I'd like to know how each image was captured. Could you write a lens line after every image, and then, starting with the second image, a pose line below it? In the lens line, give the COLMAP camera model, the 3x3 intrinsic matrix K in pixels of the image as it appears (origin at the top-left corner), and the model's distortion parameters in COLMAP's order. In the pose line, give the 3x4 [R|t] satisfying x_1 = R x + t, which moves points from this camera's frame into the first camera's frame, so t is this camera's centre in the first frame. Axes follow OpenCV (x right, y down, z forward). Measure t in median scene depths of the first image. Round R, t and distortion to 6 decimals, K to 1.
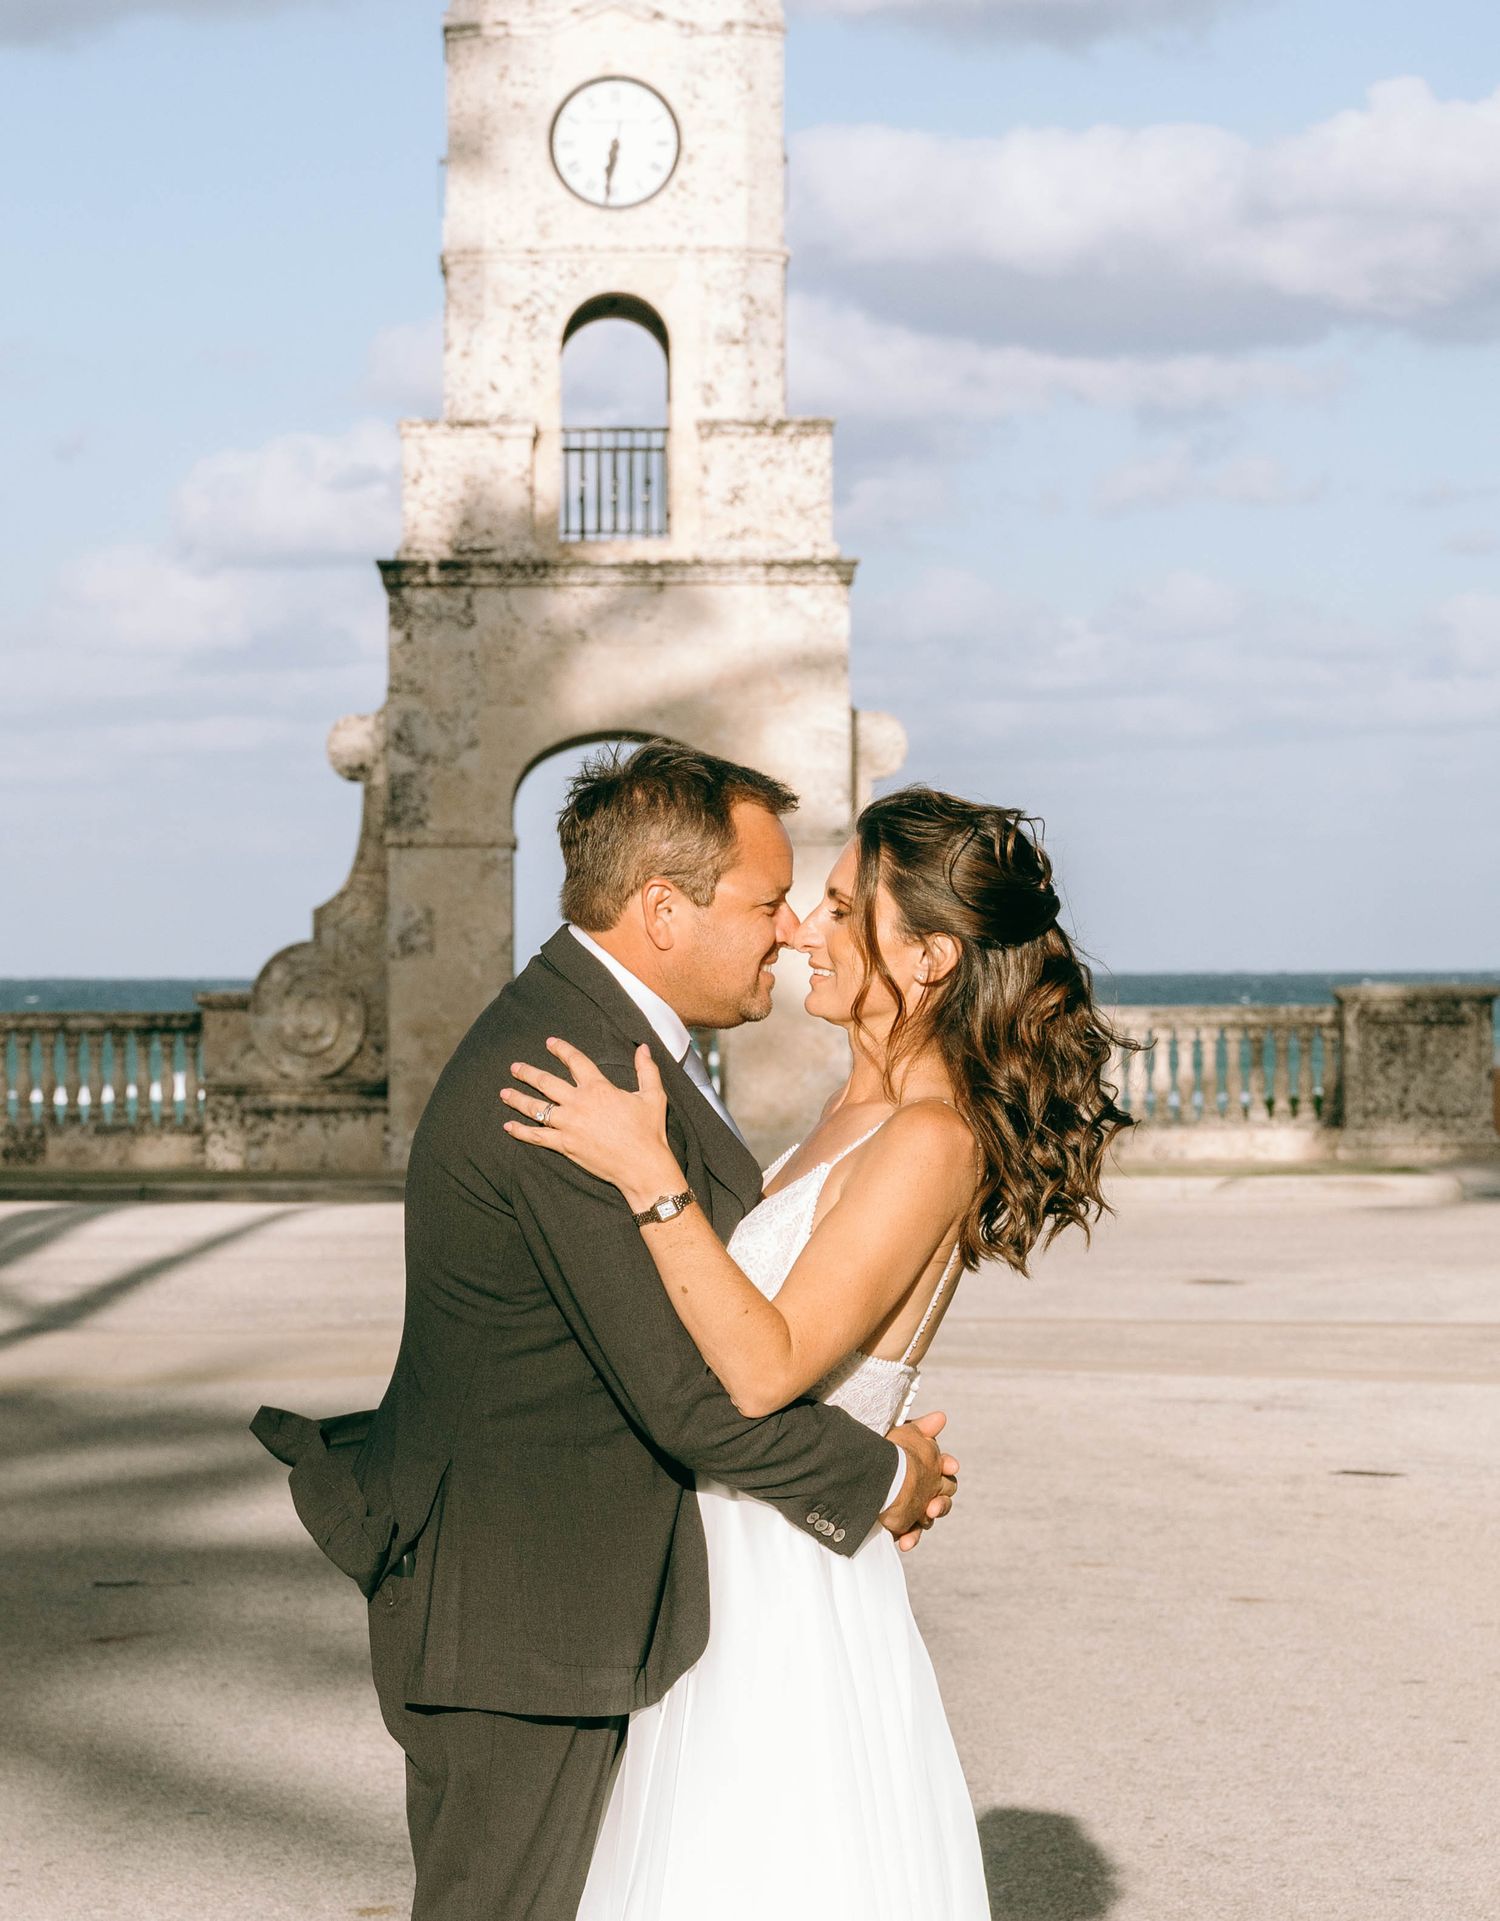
lens RADIAL K [[4922.9, 0, 749.0], [0, 4922.9, 964.8], [0, 0, 1]] dist [0.109812, 0.000000]
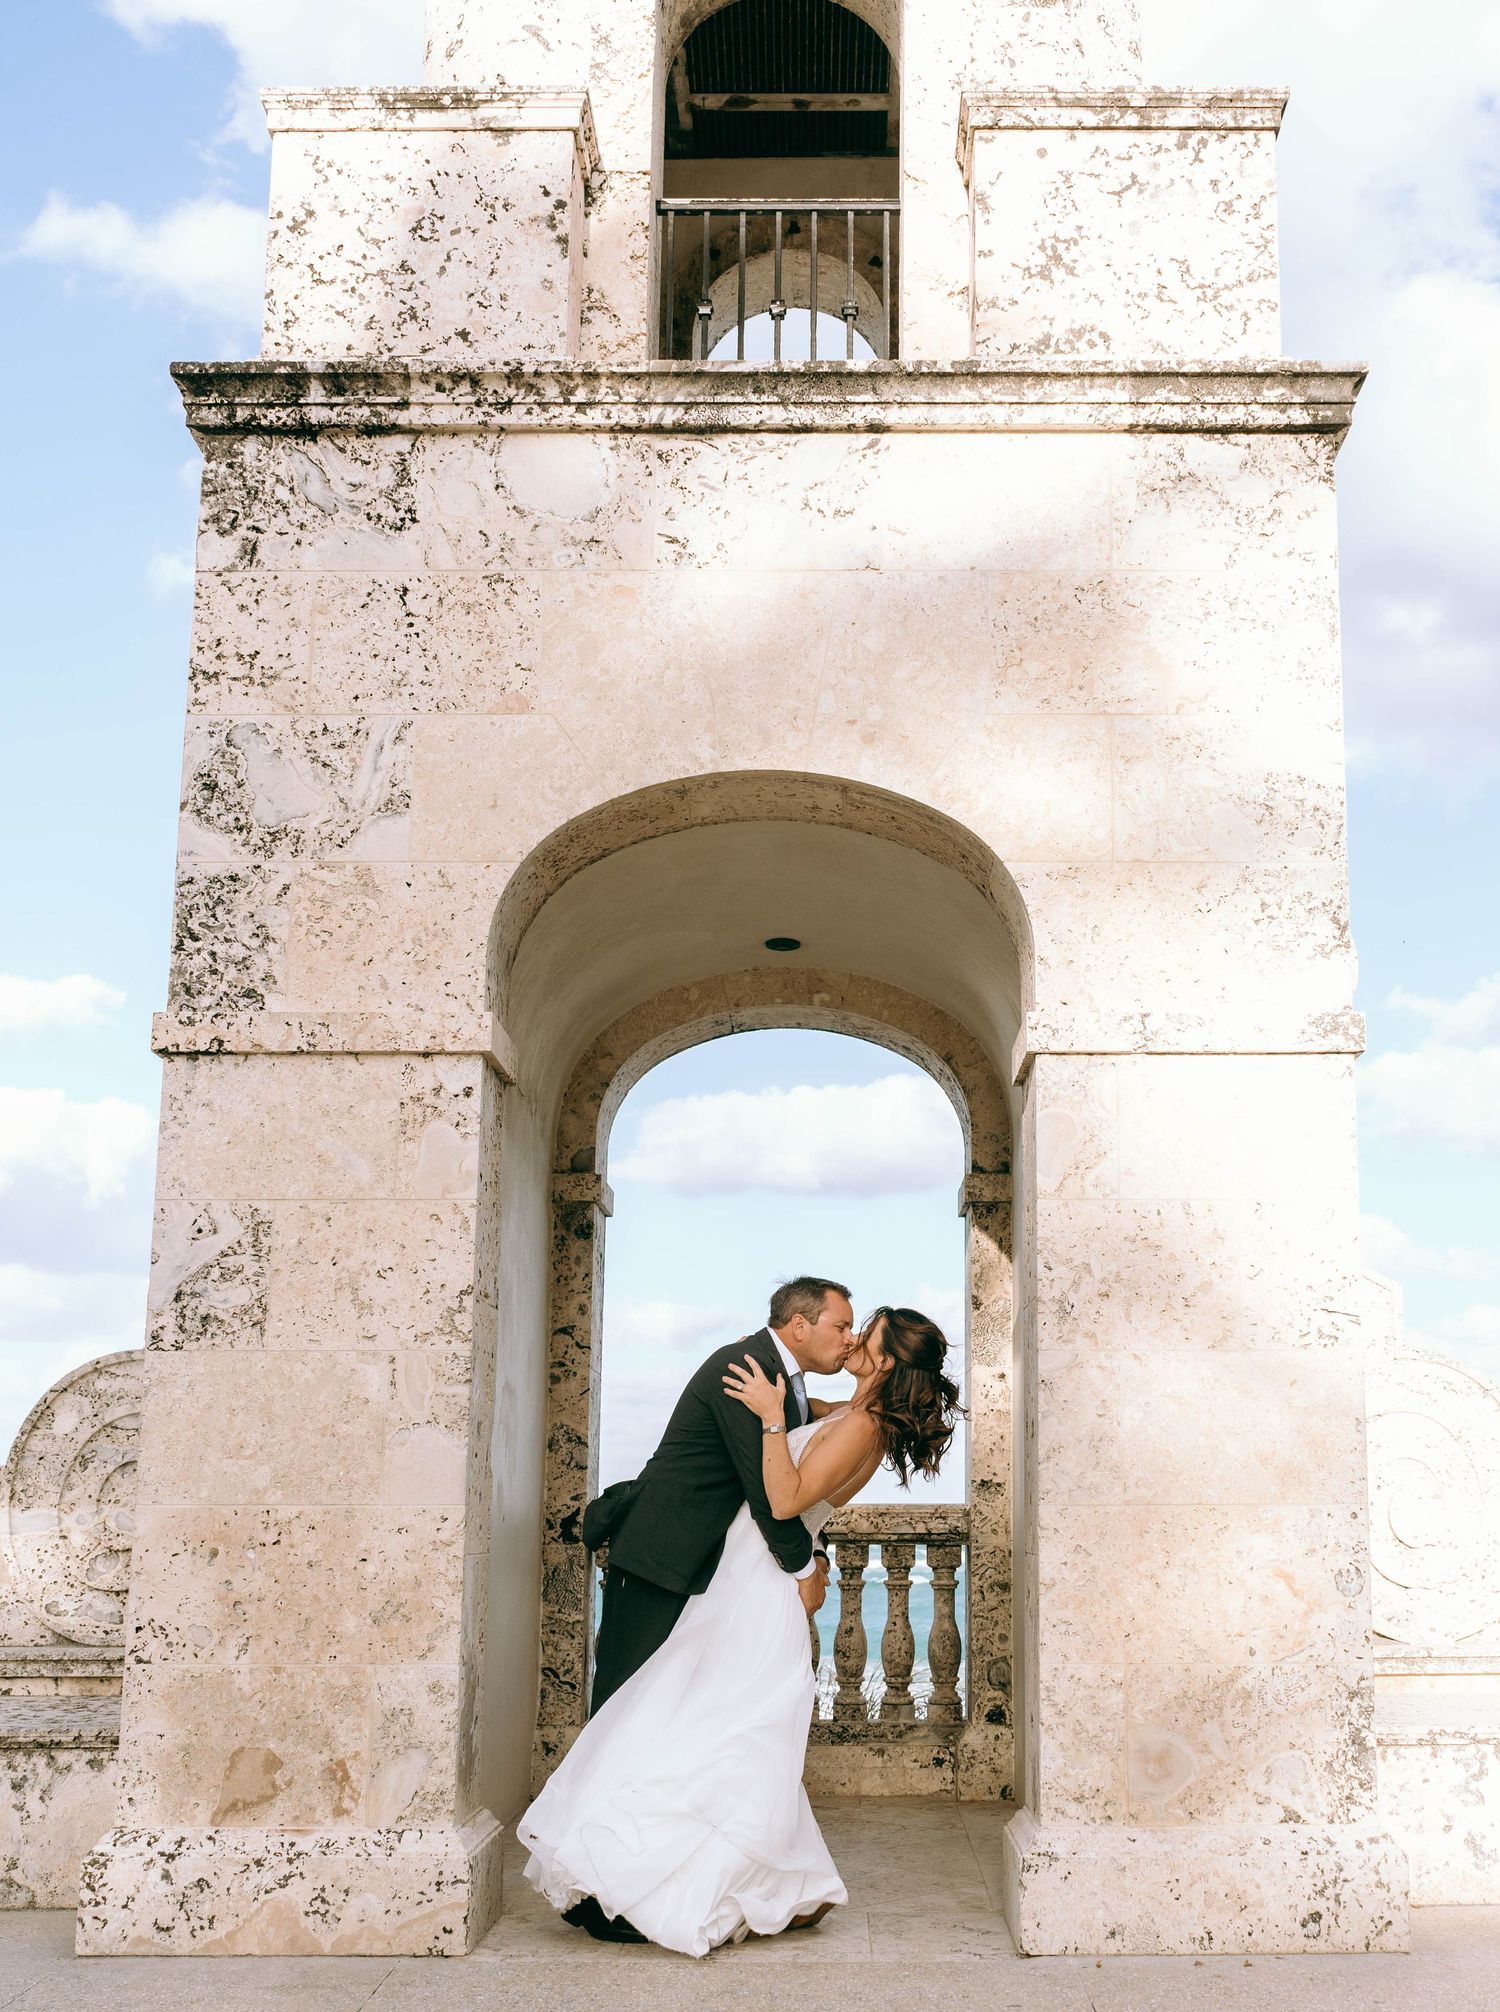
lens RADIAL K [[2154.1, 0, 809.9], [0, 2154.1, 1119.8], [0, 0, 1]] dist [-0.006032, 0.000000]
pose [[0.997531, -0.001156, -0.070214, -0.010752], [-0.011899, 0.982625, -0.185221, 0.011567], [0.069208, 0.185600, 0.980185, 0.837874]]
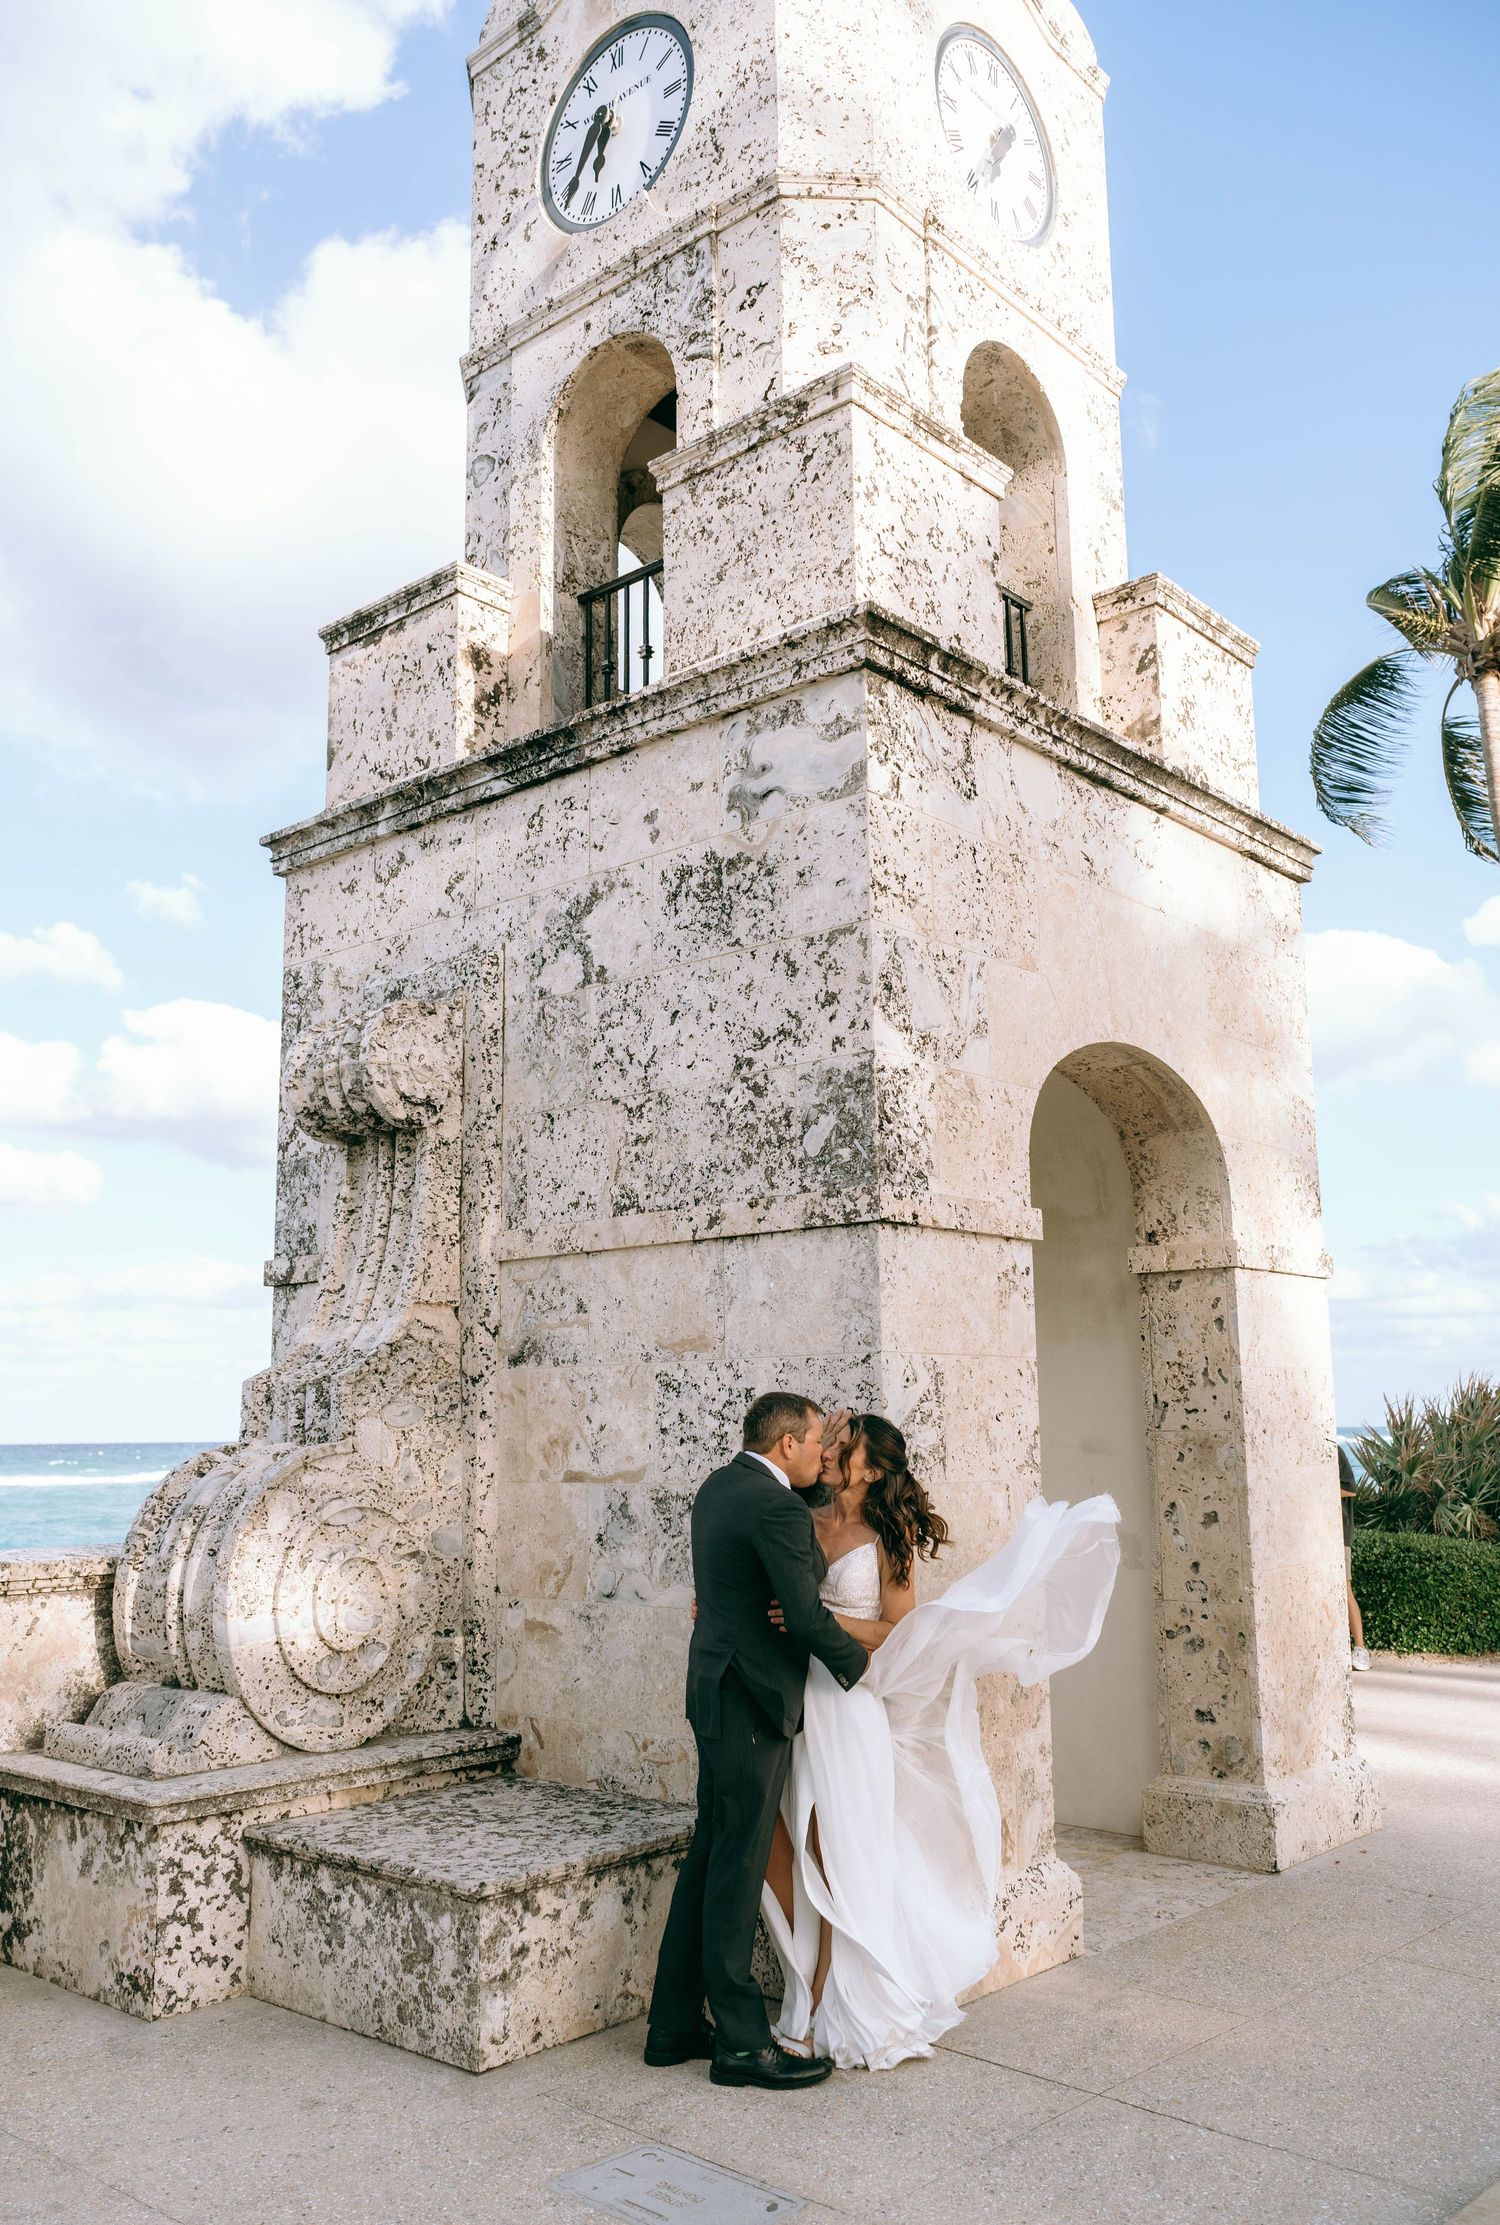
lens RADIAL K [[1802.1, 0, 753.0], [0, 1802.1, 1129.6], [0, 0, 1]] dist [-0.003744, 0.000722]
pose [[0.712245, 0.120246, 0.691555, -0.193519], [0.007467, 0.983864, -0.178763, -0.003545], [-0.701891, 0.132487, 0.699854, 0.893024]]
